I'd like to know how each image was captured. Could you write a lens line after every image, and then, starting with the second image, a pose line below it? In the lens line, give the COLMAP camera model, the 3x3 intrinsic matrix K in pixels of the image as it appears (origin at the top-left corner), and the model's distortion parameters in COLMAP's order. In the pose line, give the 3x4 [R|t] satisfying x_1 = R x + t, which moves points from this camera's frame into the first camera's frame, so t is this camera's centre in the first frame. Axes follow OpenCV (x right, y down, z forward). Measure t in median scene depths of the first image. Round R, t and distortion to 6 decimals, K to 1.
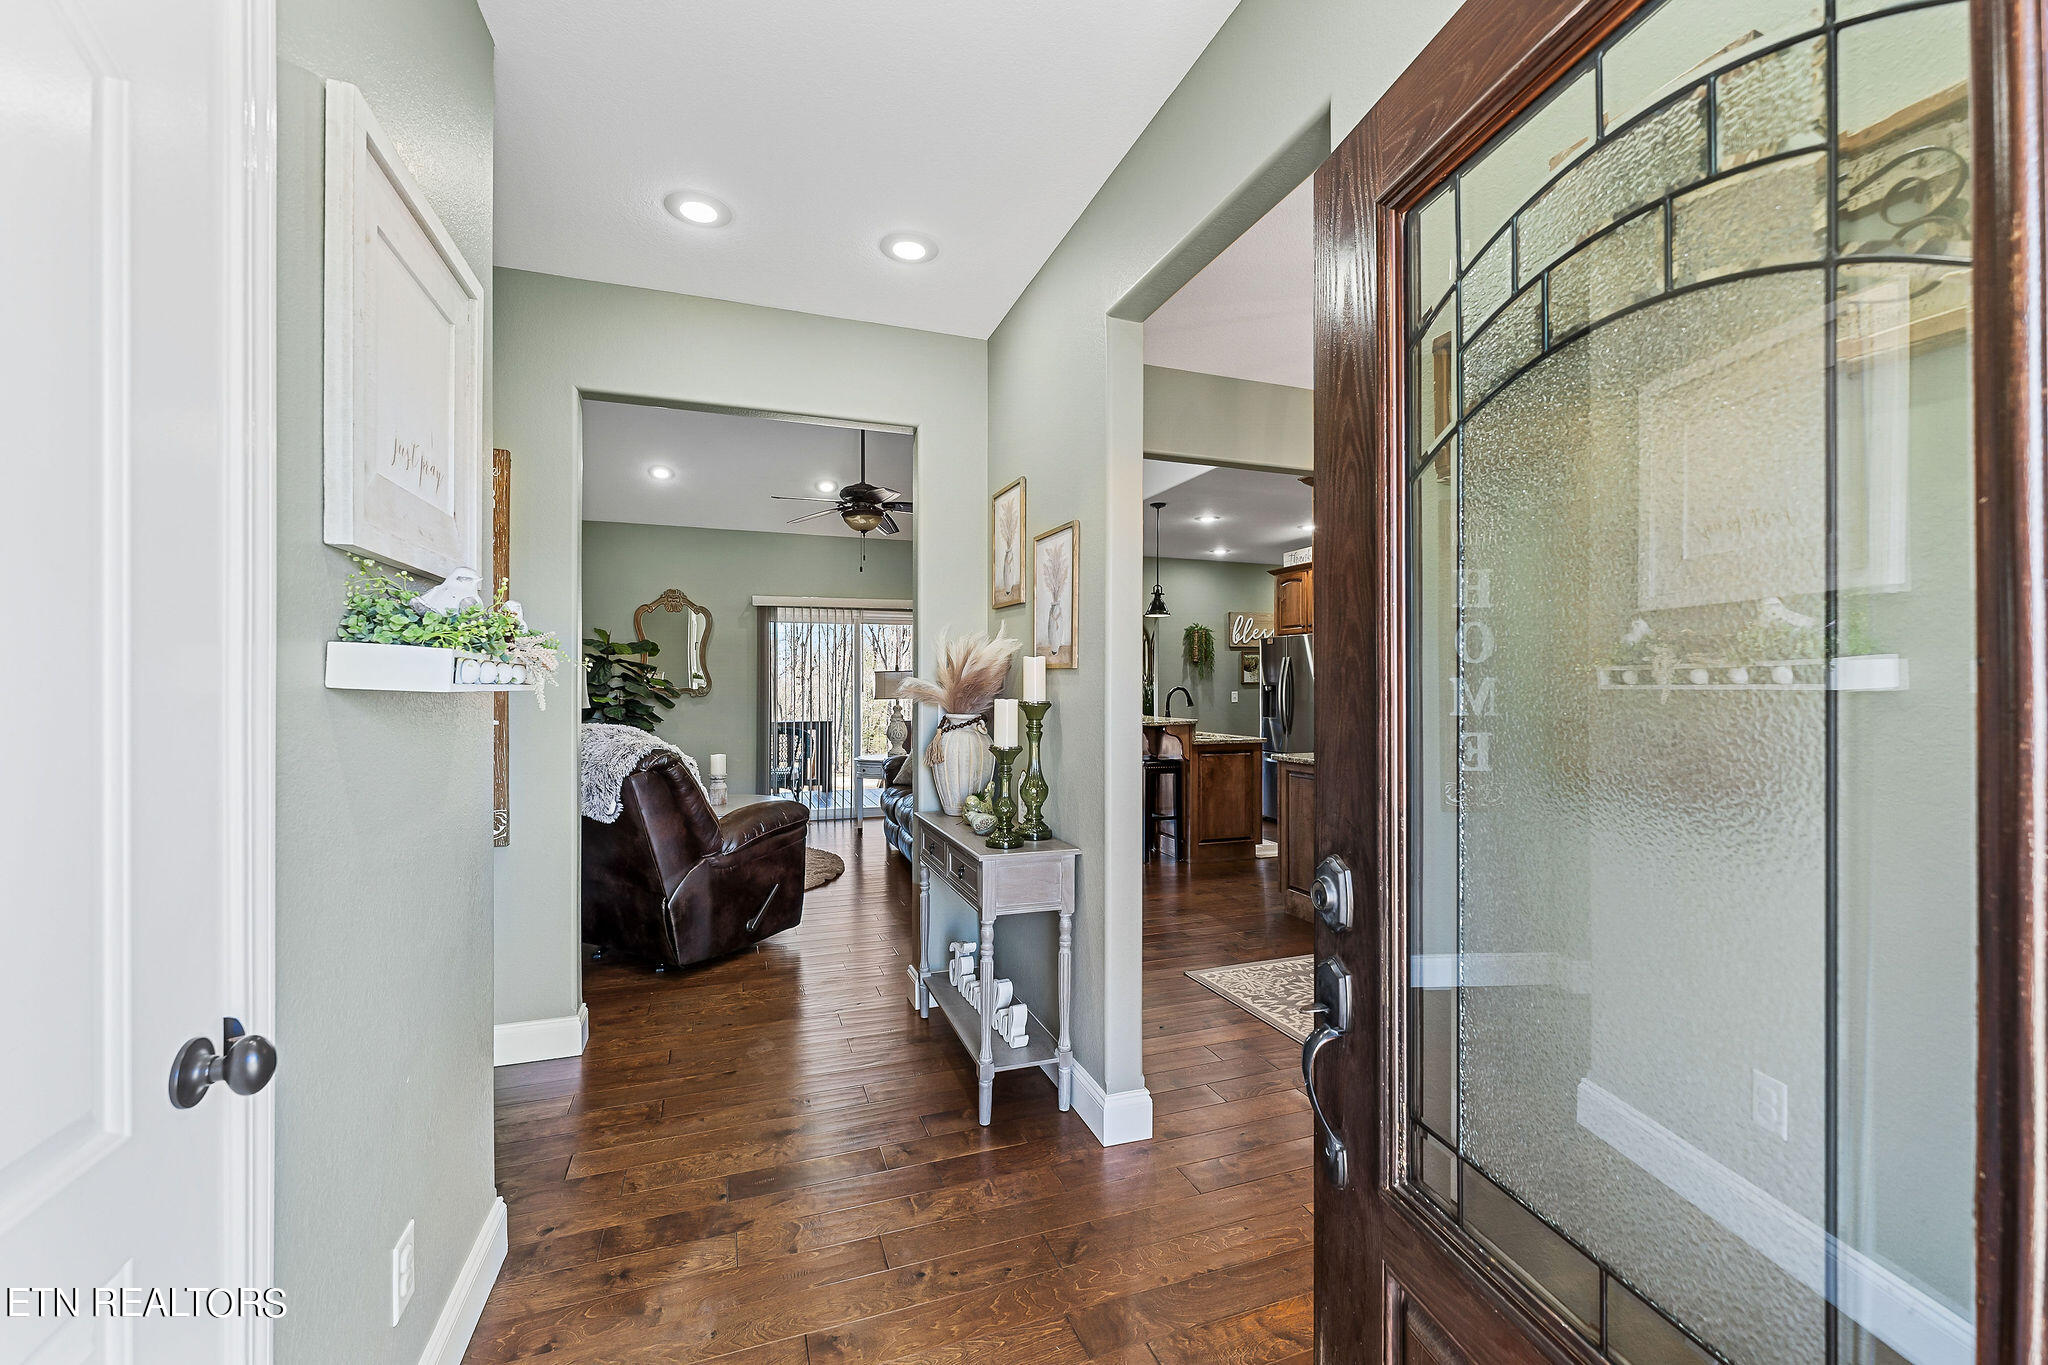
lens RADIAL K [[823.9, 0, 1020.4], [0, 823.9, 688.5], [0, 0, 1]] dist [0.000394, 0.000004]
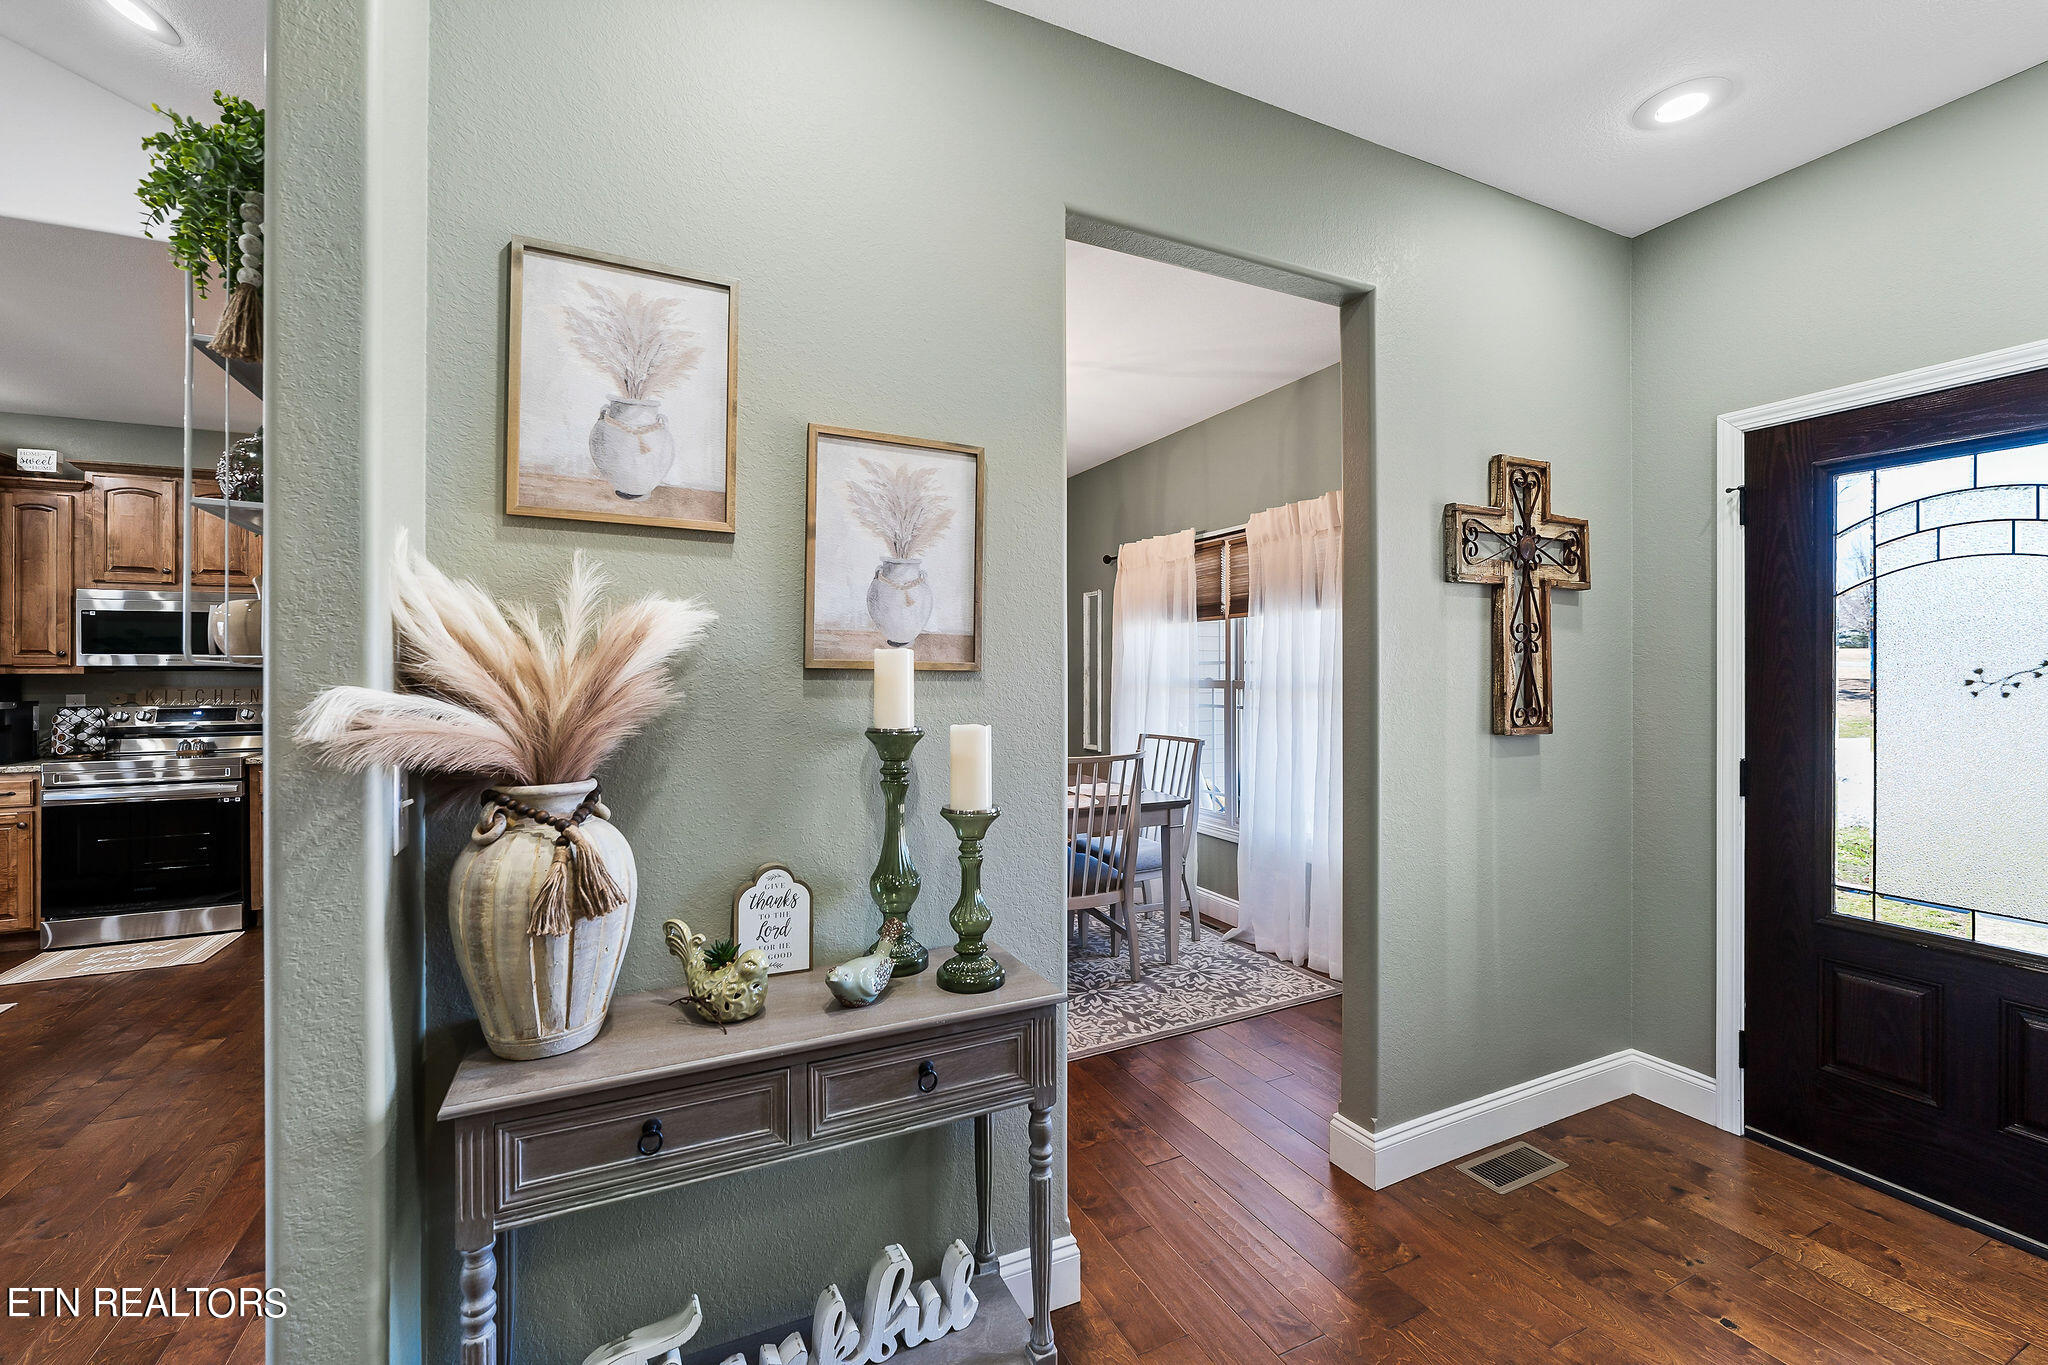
lens RADIAL K [[848.1, 0, 1021.9], [0, 848.1, 675.4], [0, 0, 1]] dist [-0.002823, -0.000039]
pose [[-0.097889, -0.001178, 0.995197, -0.200028], [0.001915, 0.999997, 0.001372, -0.007134], [-0.995195, 0.002040, -0.097887, 0.329662]]
